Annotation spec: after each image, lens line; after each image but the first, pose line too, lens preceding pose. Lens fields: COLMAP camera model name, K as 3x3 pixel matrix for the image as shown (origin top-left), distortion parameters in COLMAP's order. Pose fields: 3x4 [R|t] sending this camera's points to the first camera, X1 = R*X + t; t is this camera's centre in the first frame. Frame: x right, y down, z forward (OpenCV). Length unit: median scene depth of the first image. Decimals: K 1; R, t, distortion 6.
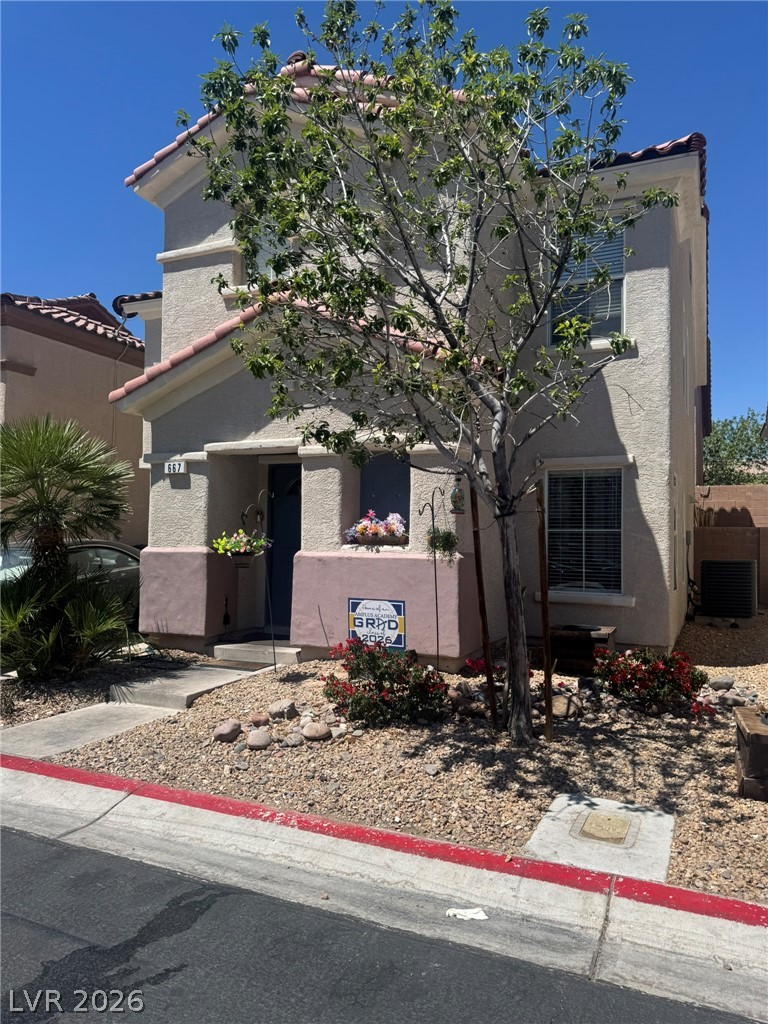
lens RADIAL K [[712.0, 0, 386.4], [0, 712.0, 511.9], [0, 0, 1]] dist [0.010048, -0.004922]
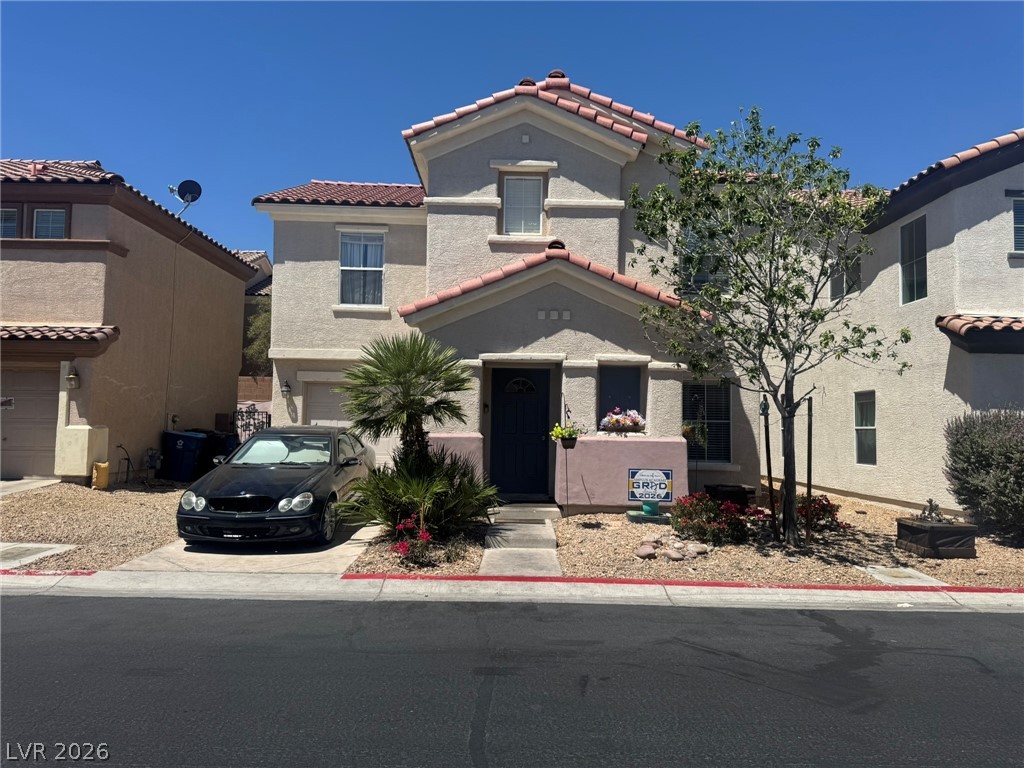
lens RADIAL K [[712.0, 0, 508.1], [0, 712.0, 384.3], [0, 0, 1]] dist [0.010048, -0.004922]
pose [[0.918538, 0.024088, 0.394598, -0.777243], [-0.020626, 0.999703, -0.013013, -0.025690], [-0.394794, 0.003814, 0.918762, -0.222792]]
